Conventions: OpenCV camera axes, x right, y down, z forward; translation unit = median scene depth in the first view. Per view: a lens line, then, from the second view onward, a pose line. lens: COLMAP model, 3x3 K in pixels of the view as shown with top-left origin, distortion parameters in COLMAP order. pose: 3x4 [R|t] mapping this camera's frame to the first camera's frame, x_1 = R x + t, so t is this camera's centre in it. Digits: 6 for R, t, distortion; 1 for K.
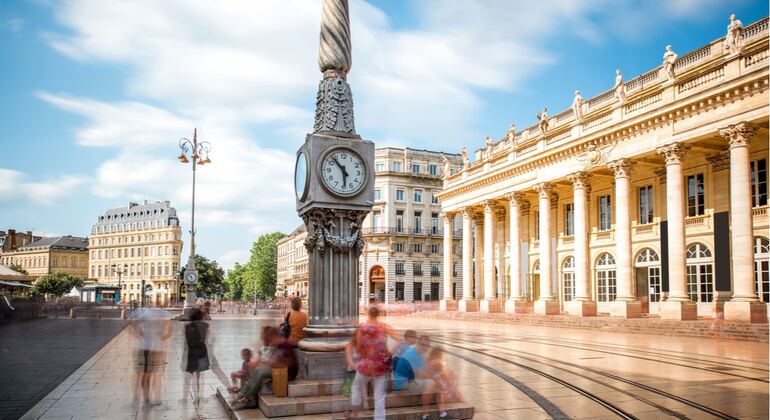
lens RADIAL K [[584.2, 0, 385.0], [0, 584.2, 210.0], [0, 0, 1]] dist [0.000590, -0.000327]
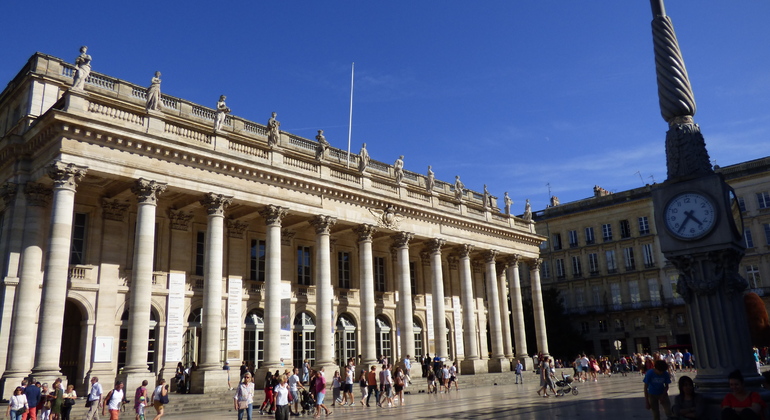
lens RADIAL K [[584.2, 0, 385.0], [0, 584.2, 210.0], [0, 0, 1]] dist [0.000590, -0.000327]
pose [[-0.448105, 0.228291, 0.864341, -0.478053], [-0.105383, 0.946615, -0.304656, 0.185992], [-0.887748, -0.227604, -0.400125, 1.291220]]
